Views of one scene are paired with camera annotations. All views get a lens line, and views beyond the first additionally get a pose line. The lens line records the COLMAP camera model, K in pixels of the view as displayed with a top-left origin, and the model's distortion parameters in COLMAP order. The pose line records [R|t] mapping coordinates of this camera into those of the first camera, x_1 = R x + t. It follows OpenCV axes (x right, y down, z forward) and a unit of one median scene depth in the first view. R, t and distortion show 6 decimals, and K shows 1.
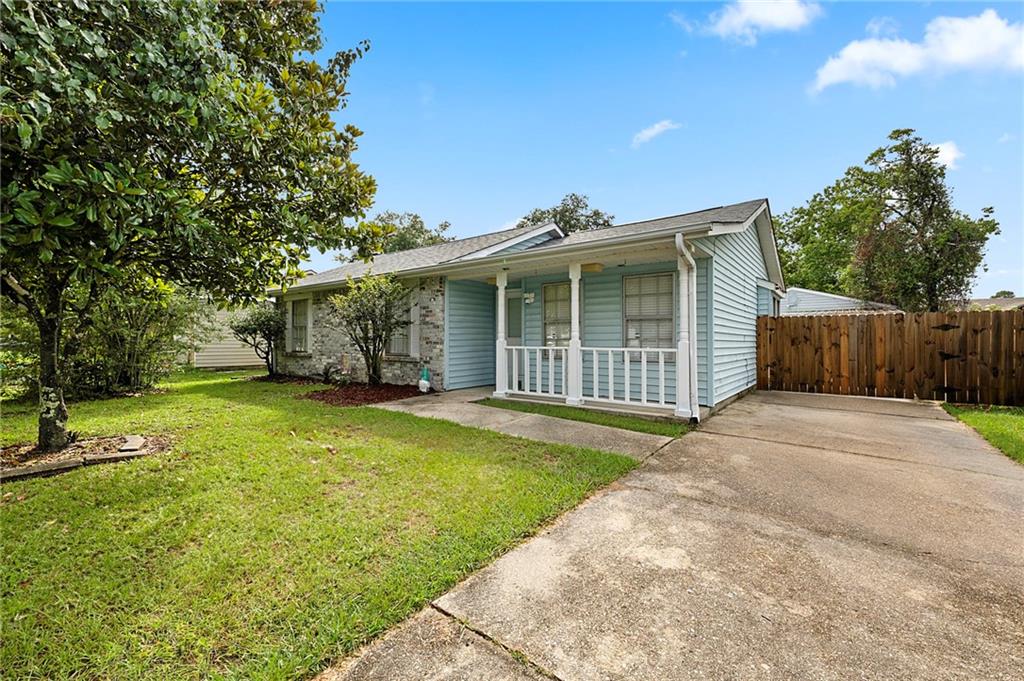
lens RADIAL K [[428.6, 0, 509.3], [0, 428.6, 341.1], [0, 0, 1]] dist [0.001203, 0.000142]
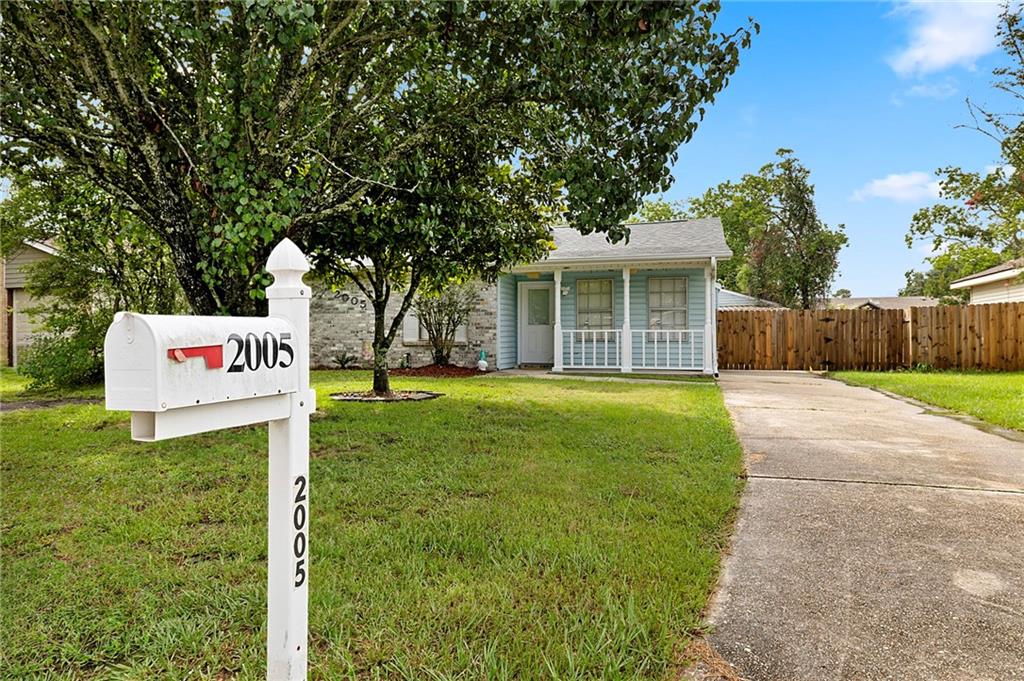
lens RADIAL K [[647.4, 0, 514.2], [0, 647.4, 339.2], [0, 0, 1]] dist [-0.004036, -0.000334]
pose [[0.926845, 0.002327, 0.375437, -0.690827], [0.000761, 0.999967, -0.008077, 0.043828], [-0.375444, 0.007771, 0.926813, -0.553481]]
